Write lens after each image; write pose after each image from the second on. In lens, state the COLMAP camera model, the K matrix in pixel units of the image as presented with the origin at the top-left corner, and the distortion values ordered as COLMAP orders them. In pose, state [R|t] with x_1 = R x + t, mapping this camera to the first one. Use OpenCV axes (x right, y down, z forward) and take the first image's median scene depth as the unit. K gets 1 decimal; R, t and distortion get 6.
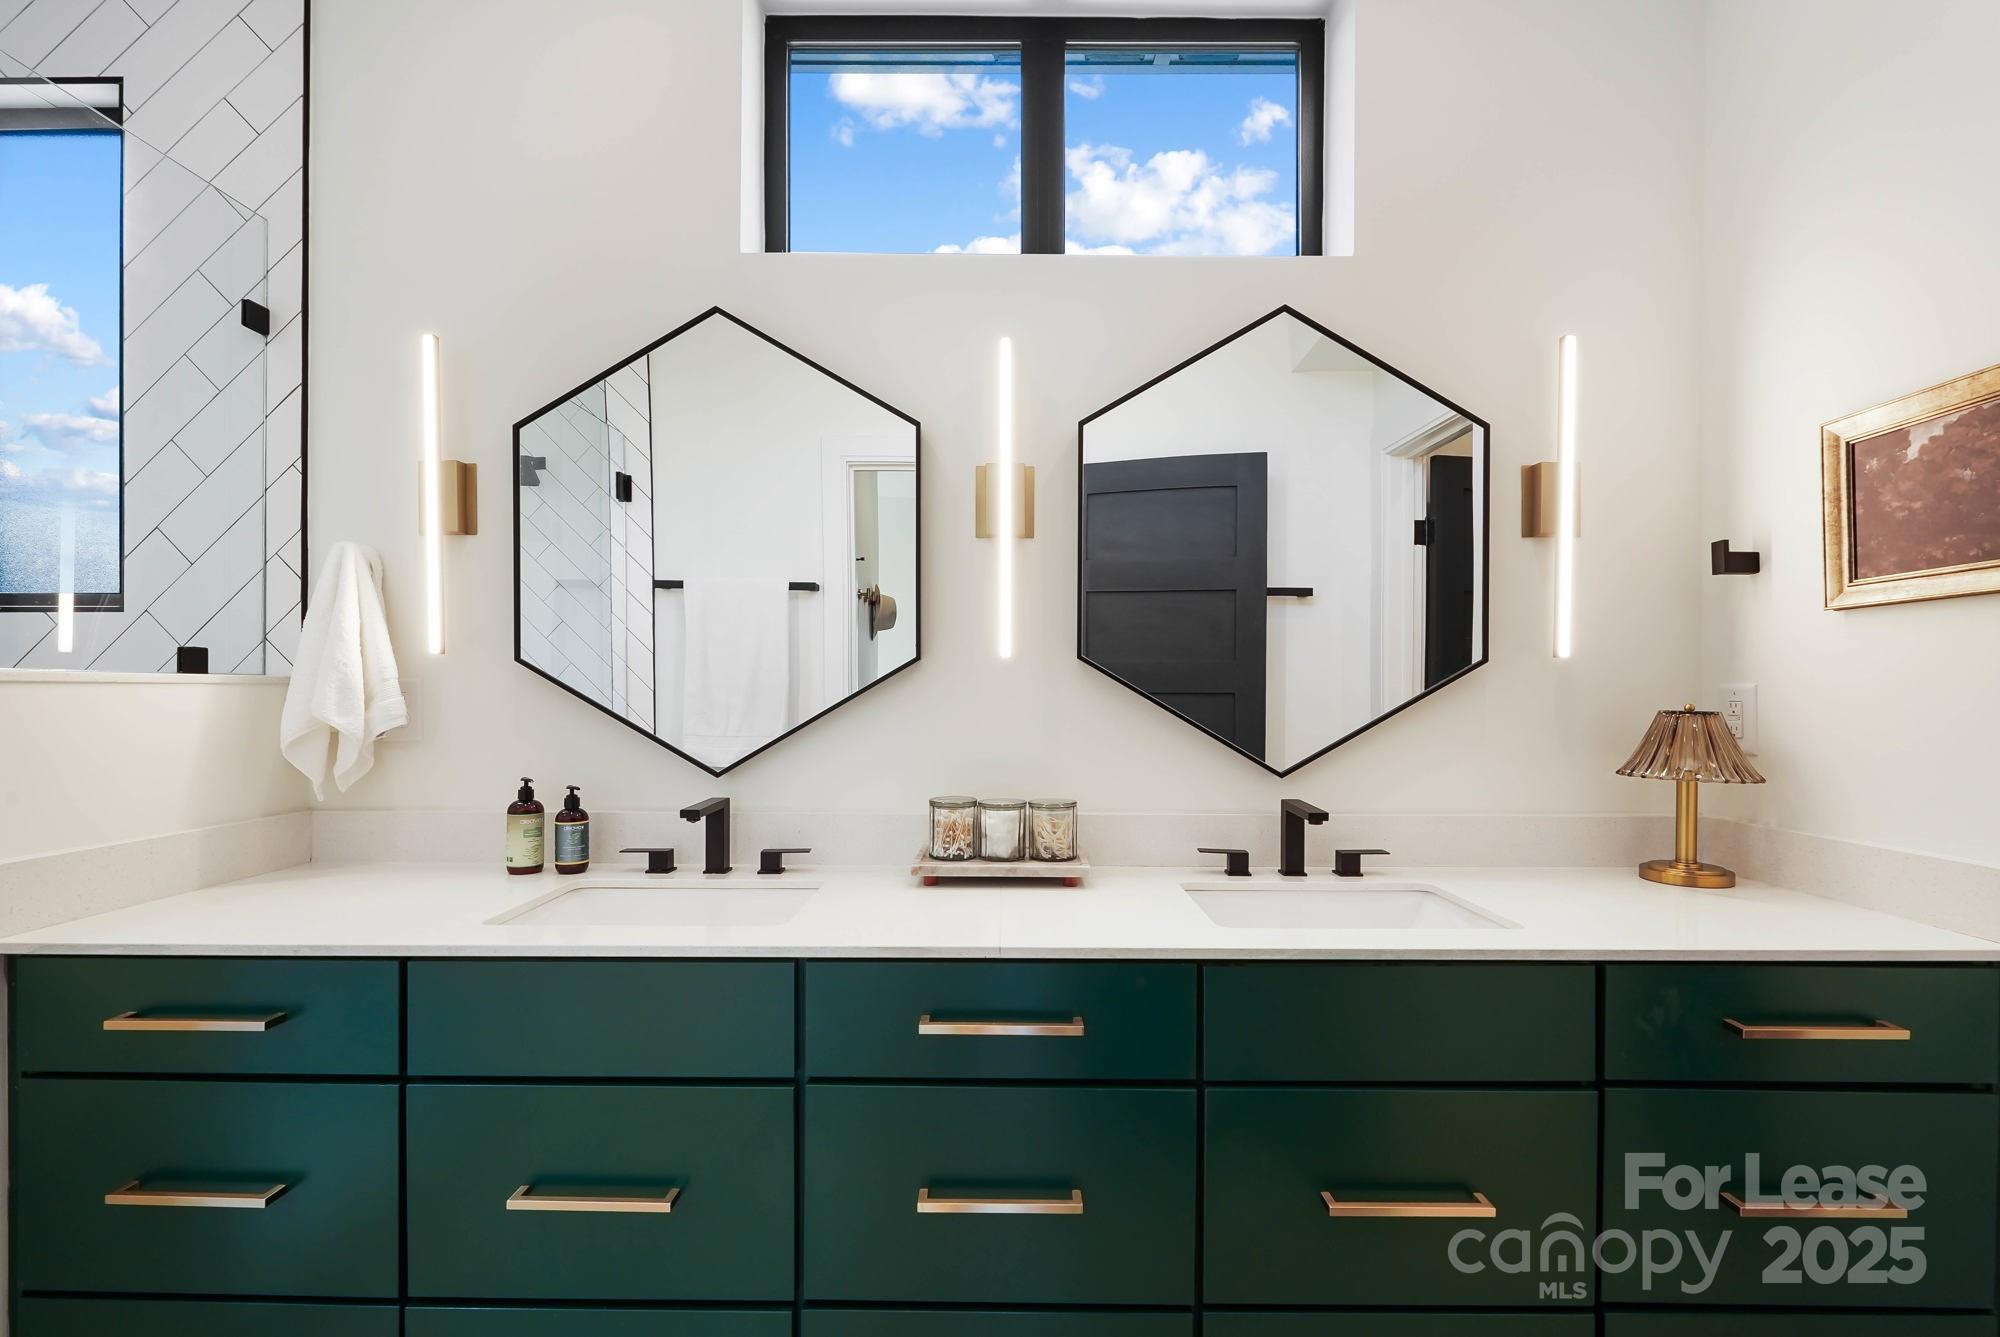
lens RADIAL K [[1017.3, 0, 1000.1], [0, 1017.3, 695.9], [0, 0, 1]] dist [0.000969, 0.000122]
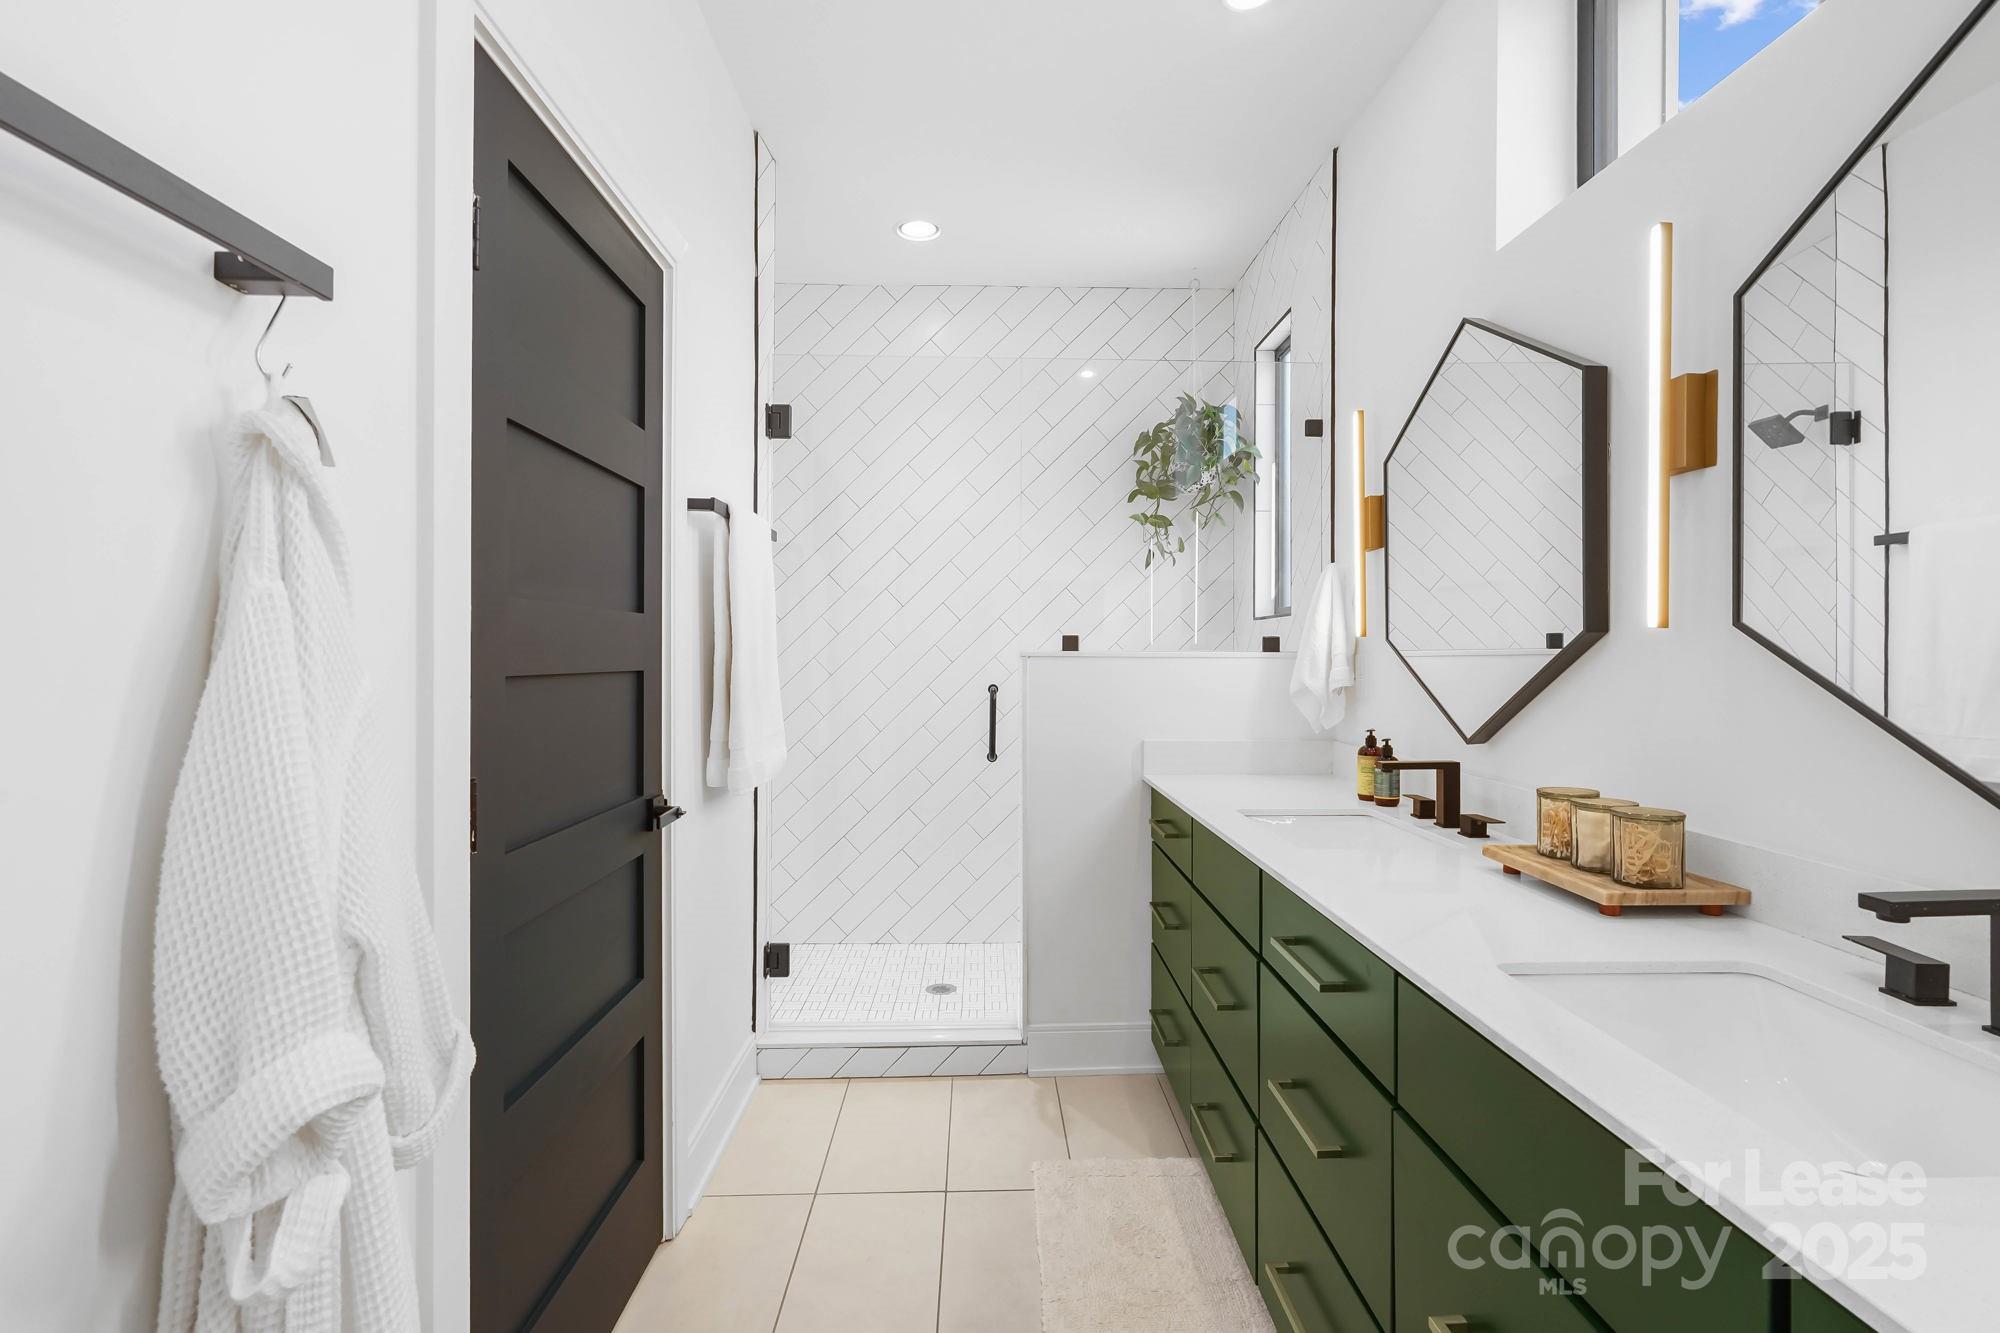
lens RADIAL K [[929.2, 0, 1000.0], [0, 929.2, 666.5], [0, 0, 1]] dist [-0.001301, -0.000187]
pose [[0.049572, 0.011786, -0.998701, 0.724252], [-0.006055, 0.999916, 0.011500, -0.012973], [0.998752, 0.005477, 0.049639, 0.454091]]
